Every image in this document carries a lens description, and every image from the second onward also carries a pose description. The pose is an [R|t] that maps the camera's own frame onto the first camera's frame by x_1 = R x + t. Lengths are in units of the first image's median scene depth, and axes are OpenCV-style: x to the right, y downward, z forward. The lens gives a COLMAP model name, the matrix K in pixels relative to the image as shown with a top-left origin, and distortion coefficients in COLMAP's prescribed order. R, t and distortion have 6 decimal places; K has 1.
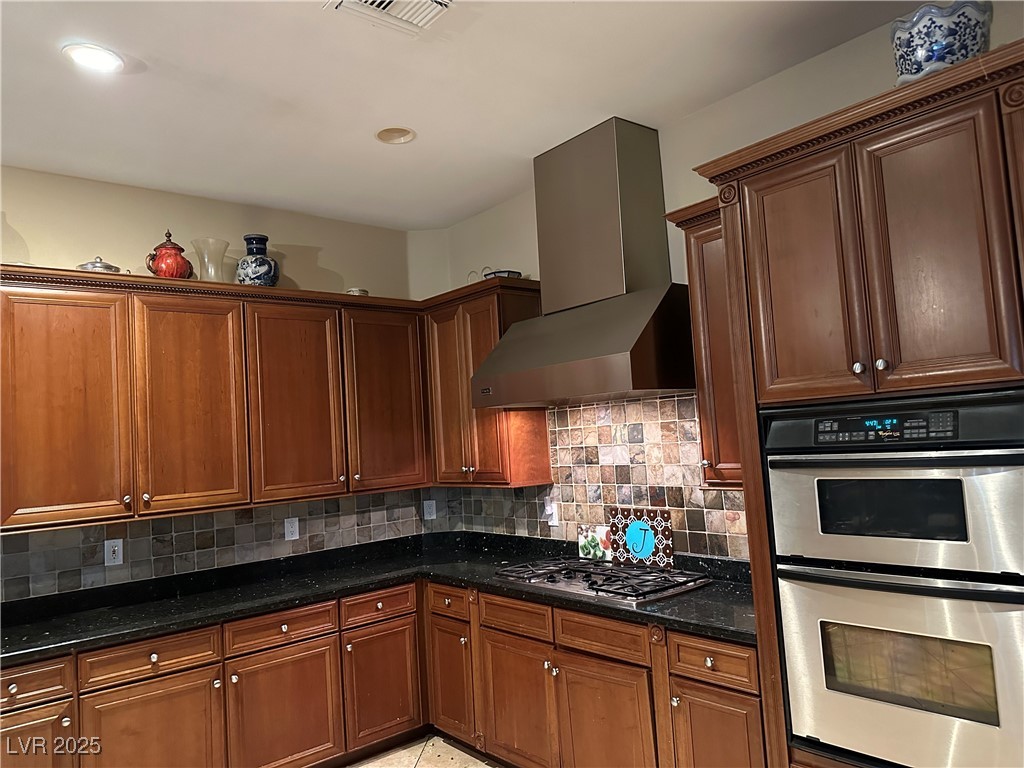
lens RADIAL K [[709.9, 0, 504.8], [0, 709.9, 388.9], [0, 0, 1]] dist [0.091881, -0.137984]
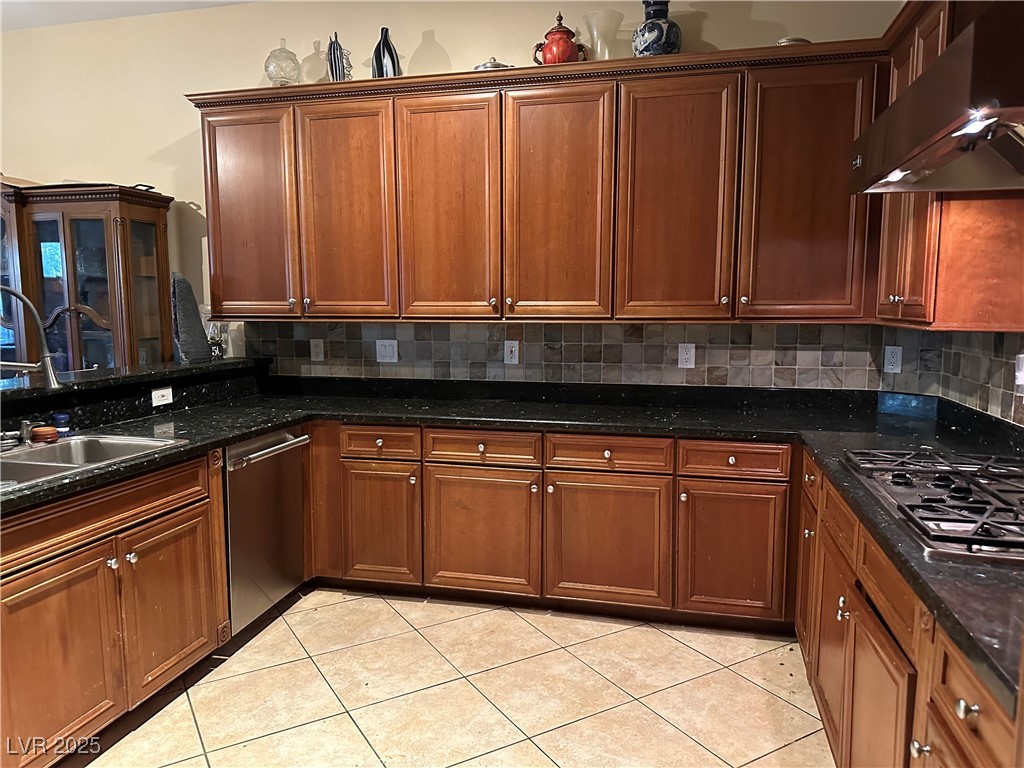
lens RADIAL K [[709.9, 0, 504.8], [0, 709.9, 388.9], [0, 0, 1]] dist [0.091881, -0.137984]
pose [[0.587629, 0.159901, -0.793173, 0.293865], [0.018698, 0.977333, 0.210879, 0.052749], [0.808914, -0.138749, 0.571320, 0.355205]]
